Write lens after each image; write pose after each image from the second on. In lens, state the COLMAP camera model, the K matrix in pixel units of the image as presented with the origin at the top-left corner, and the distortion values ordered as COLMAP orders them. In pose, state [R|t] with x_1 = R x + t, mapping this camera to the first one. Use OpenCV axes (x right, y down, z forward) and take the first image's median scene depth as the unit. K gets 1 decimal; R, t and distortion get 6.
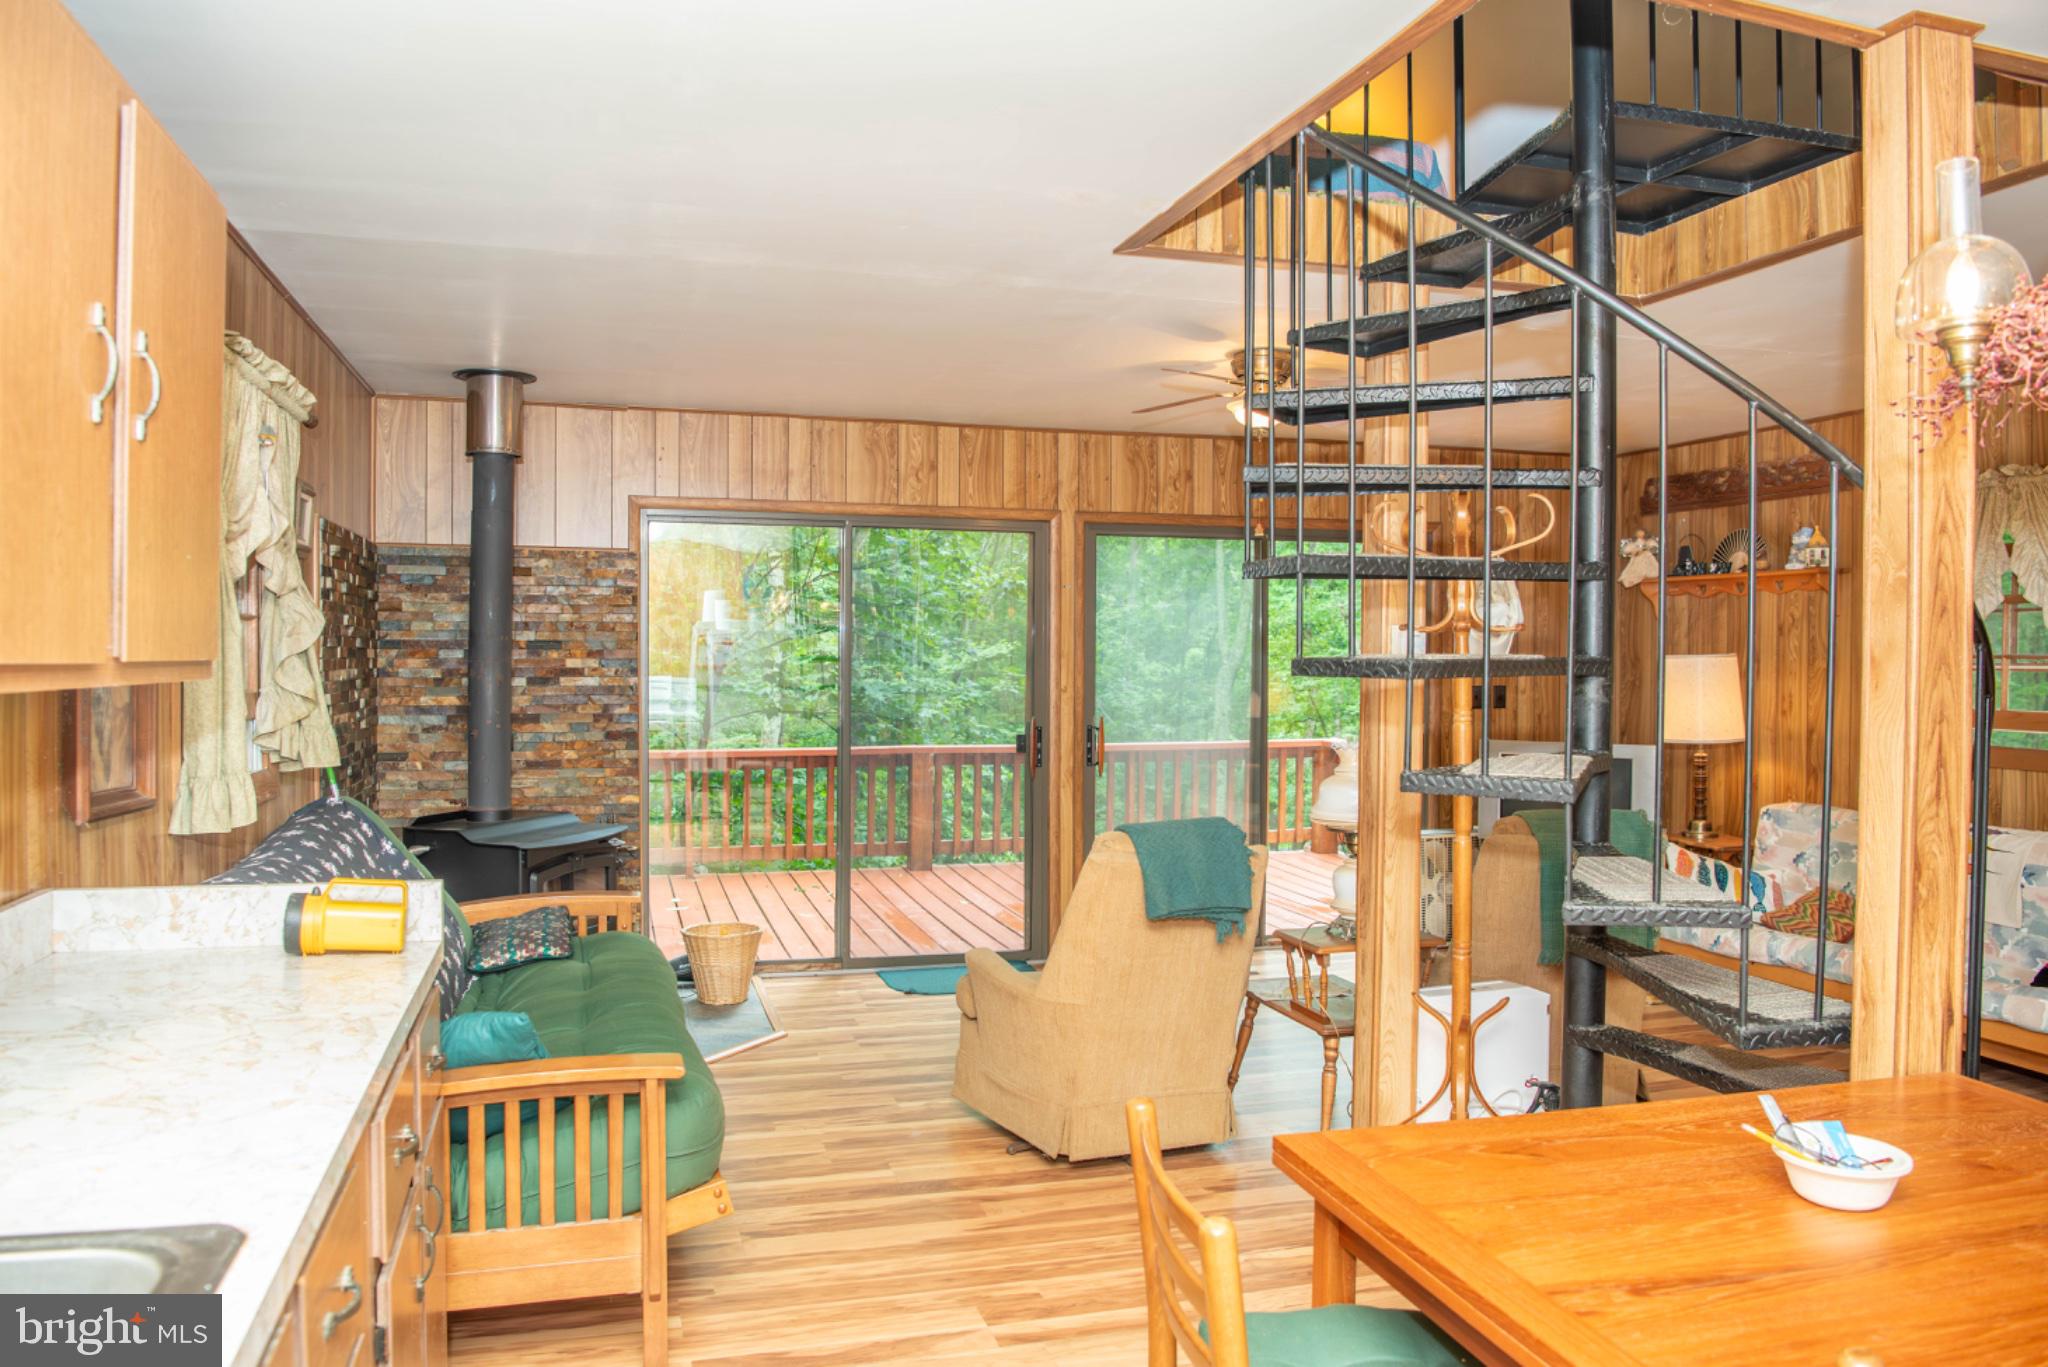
lens RADIAL K [[1415.3, 0, 1019.3], [0, 1415.3, 671.2], [0, 0, 1]] dist [-0.065785, 0.012519]
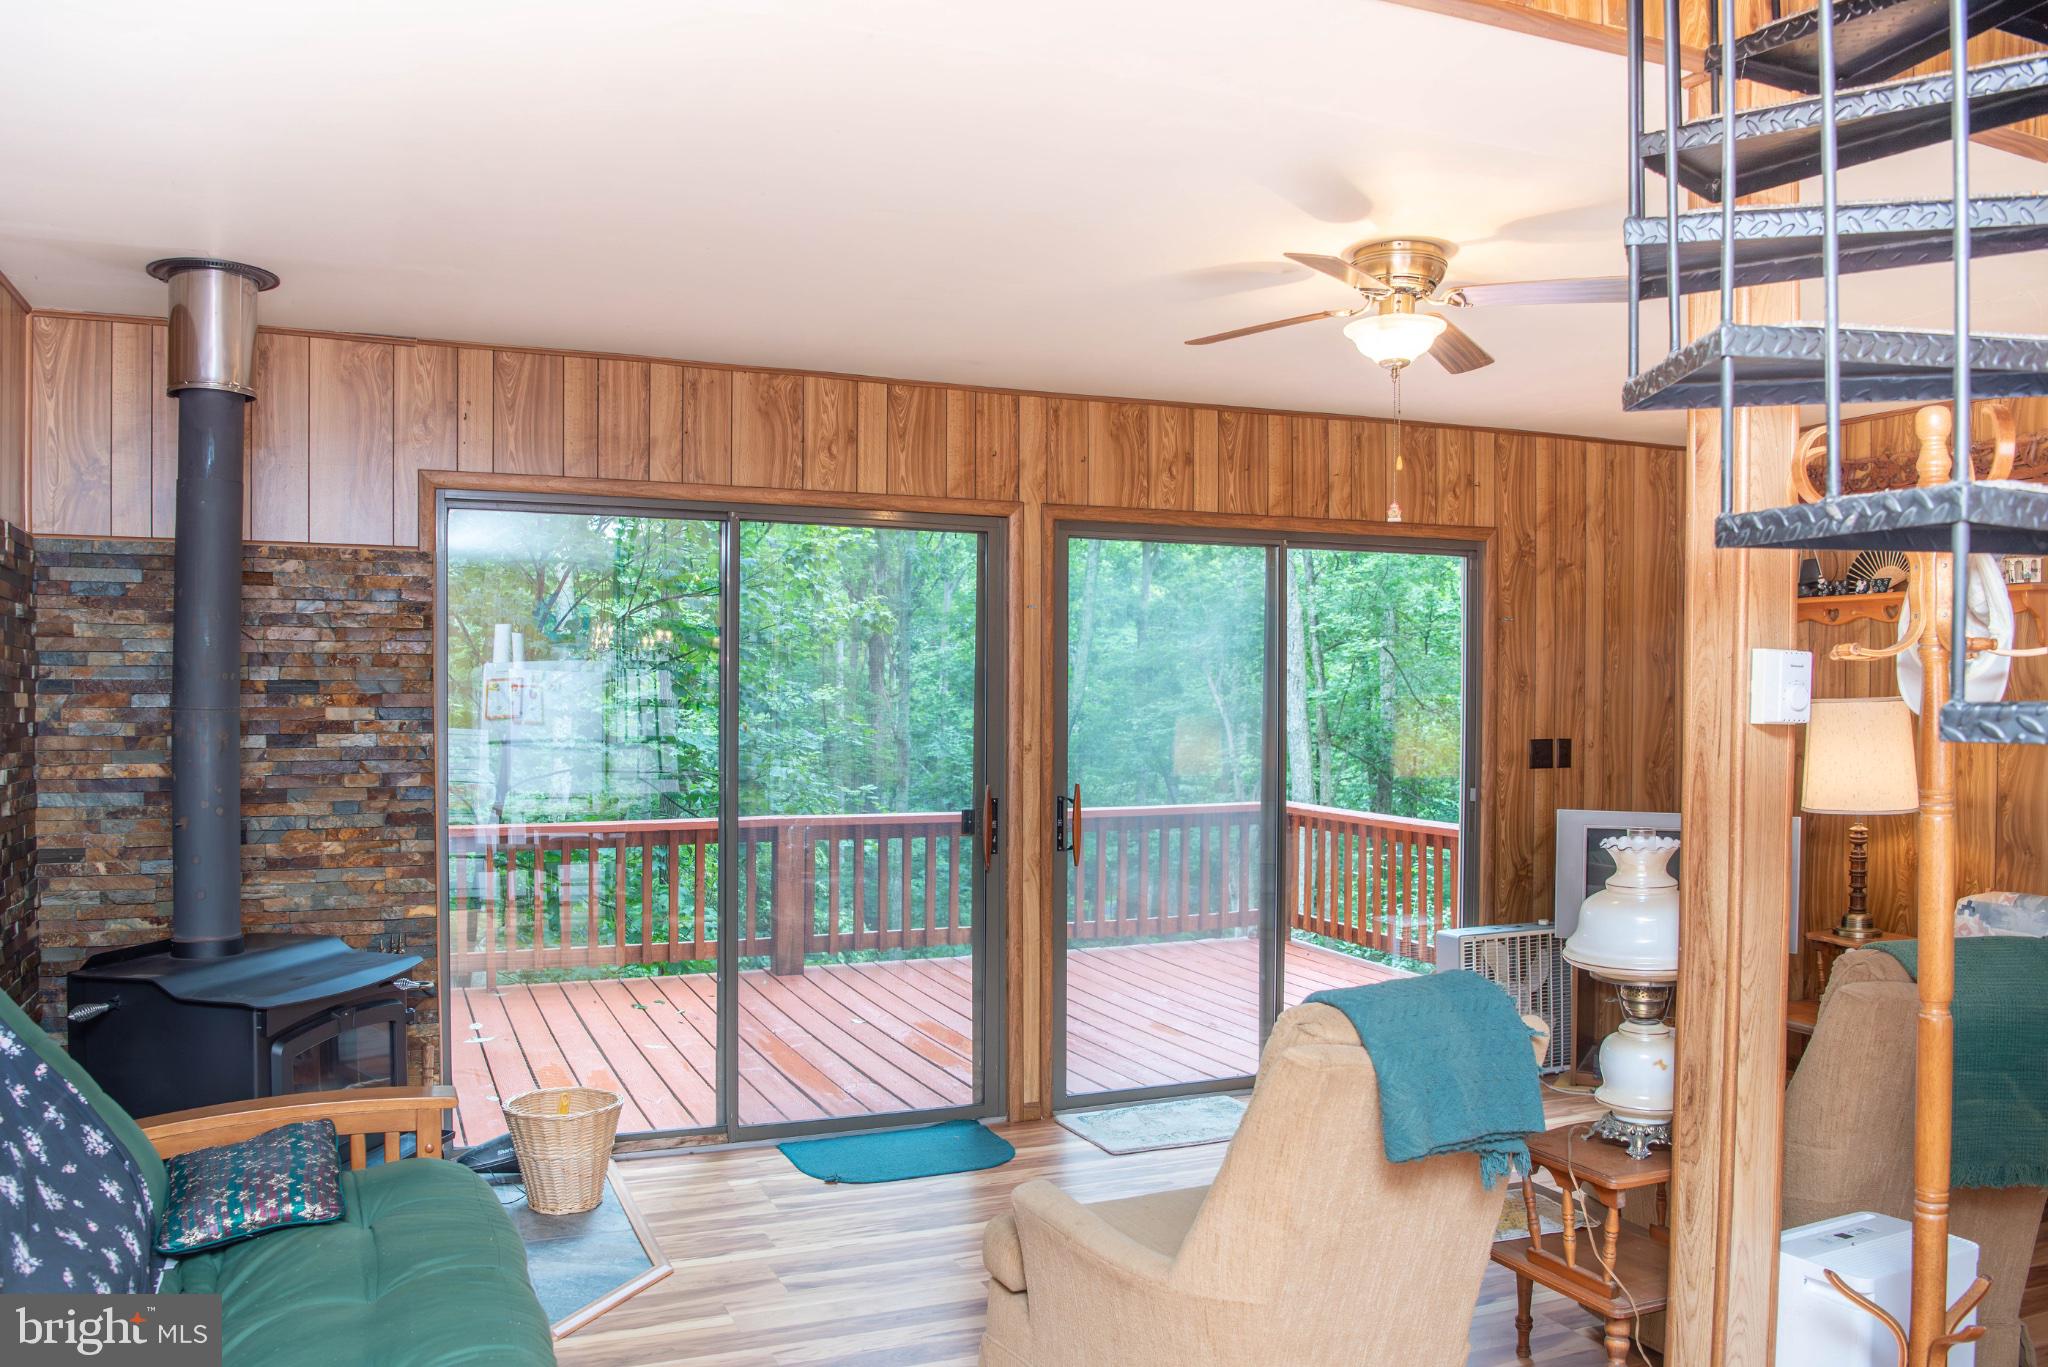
lens RADIAL K [[1415.3, 0, 918.9], [0, 1415.3, 724.6], [0, 0, 1]] dist [-0.065785, 0.012519]
pose [[0.995941, -0.003894, 0.089928, -0.097432], [0.003477, 0.999982, 0.004796, -0.002763], [-0.089945, -0.004464, 0.995937, 0.299821]]
